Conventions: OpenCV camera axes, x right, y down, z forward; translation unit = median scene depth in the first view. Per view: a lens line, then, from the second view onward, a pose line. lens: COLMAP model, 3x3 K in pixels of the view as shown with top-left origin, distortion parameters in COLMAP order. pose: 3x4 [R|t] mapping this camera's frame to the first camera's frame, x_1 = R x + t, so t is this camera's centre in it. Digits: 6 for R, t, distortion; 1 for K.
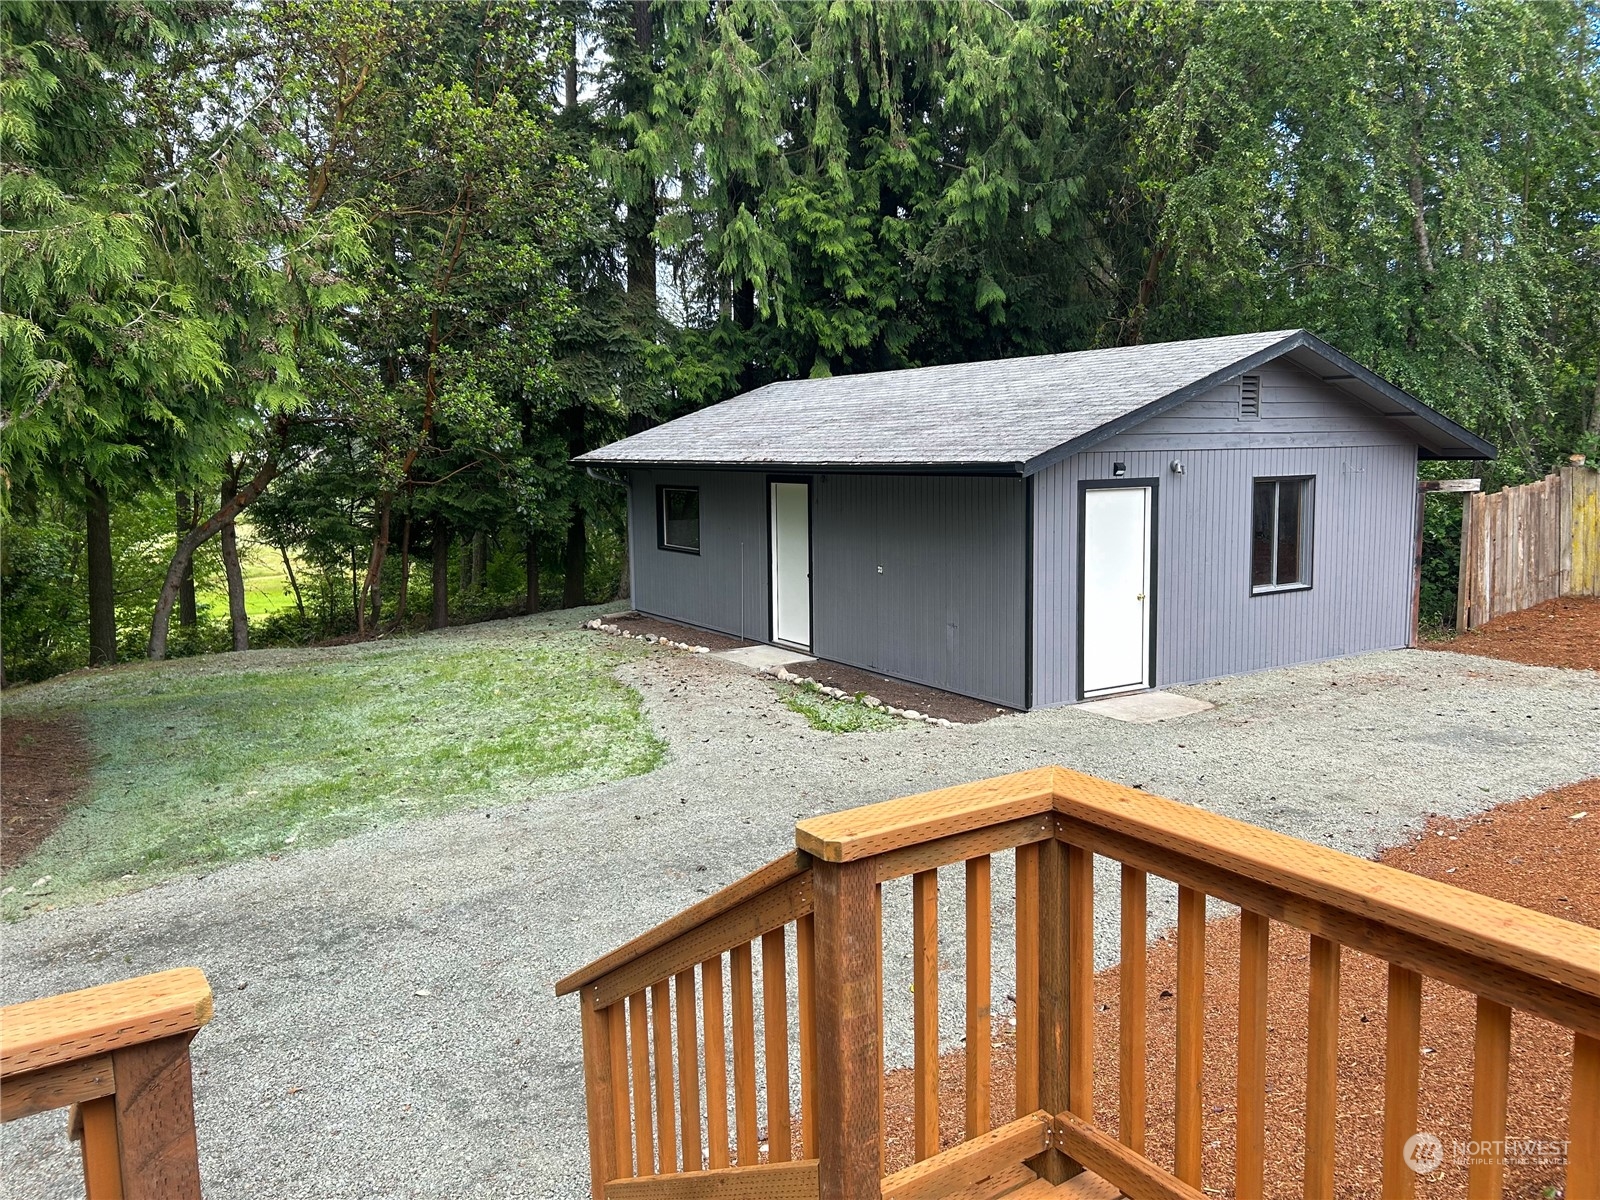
lens RADIAL K [[1202.5, 0, 791.5], [0, 1202.5, 600.5], [0, 0, 1]] dist [0.066323, -0.119796]
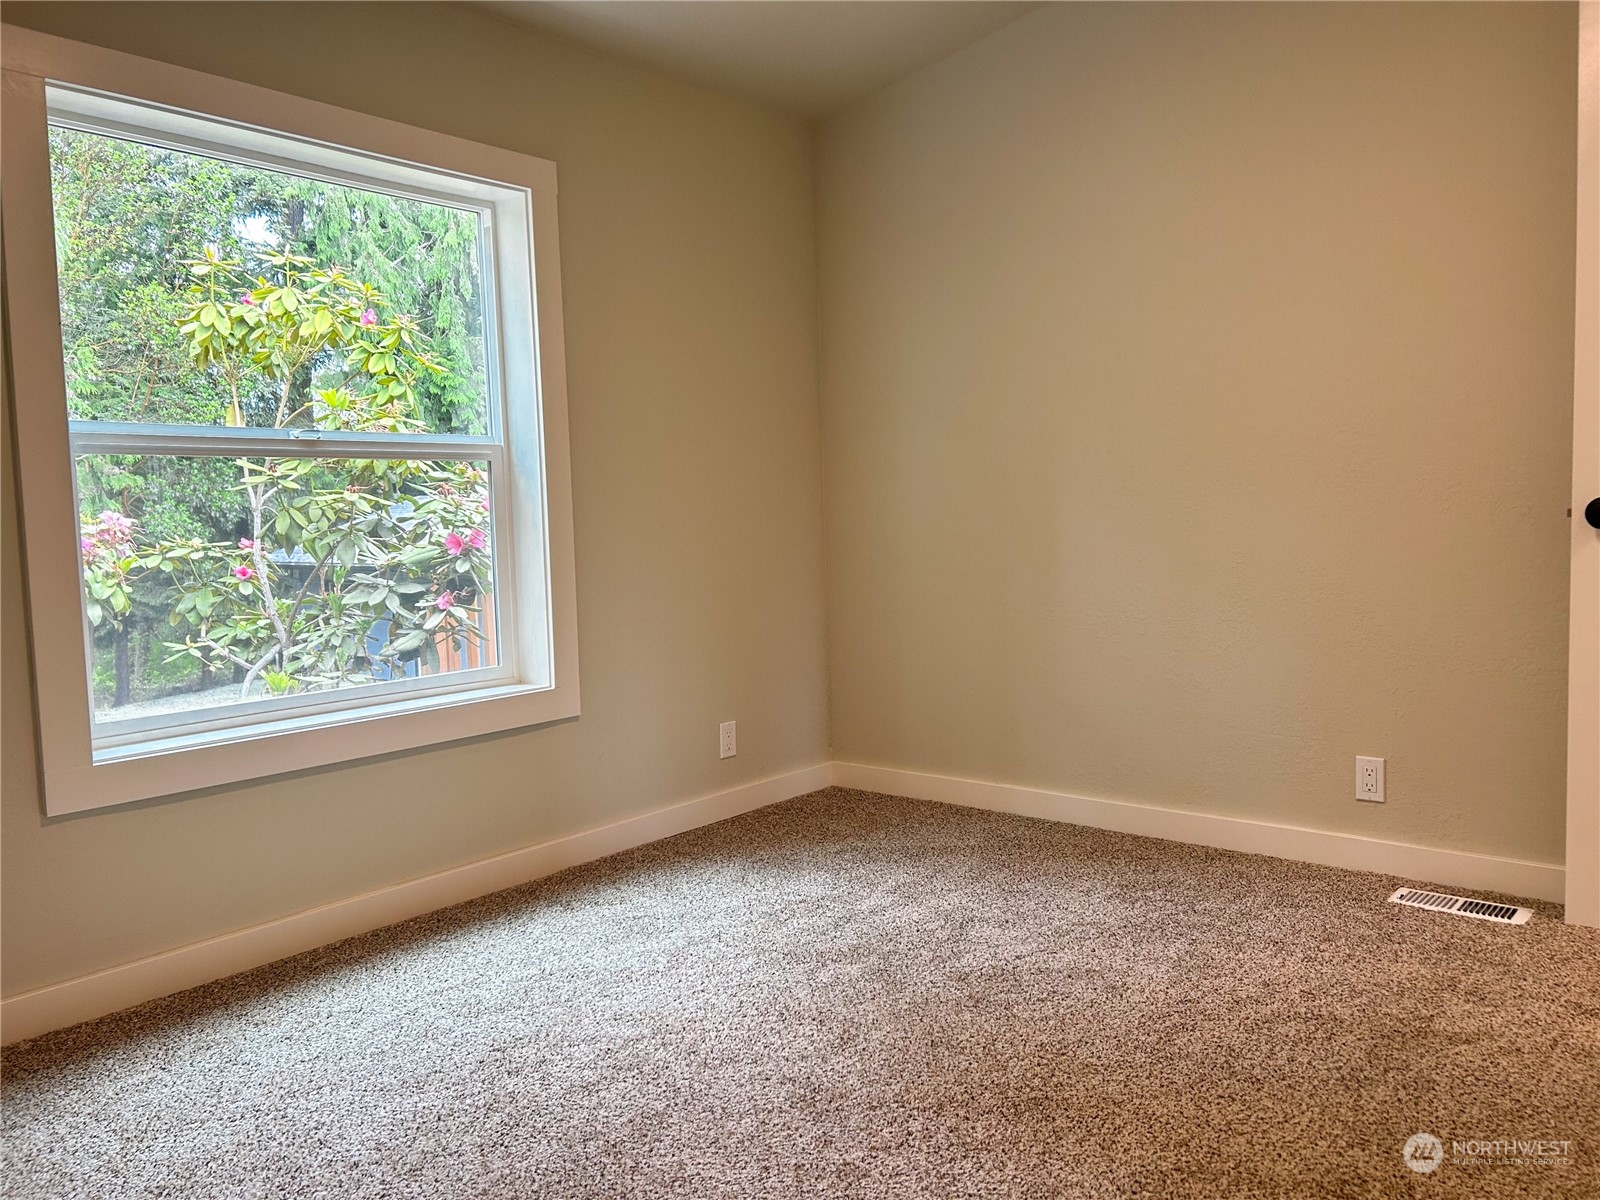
lens RADIAL K [[1216.2, 0, 803.0], [0, 1216.2, 600.6], [0, 0, 1]] dist [0.072578, -0.083710]
pose [[0.962656, -0.038815, 0.267930, 0.029707], [0.054919, 0.997090, -0.052873, 0.023873], [-0.265098, 0.065613, 0.961986, -0.386003]]
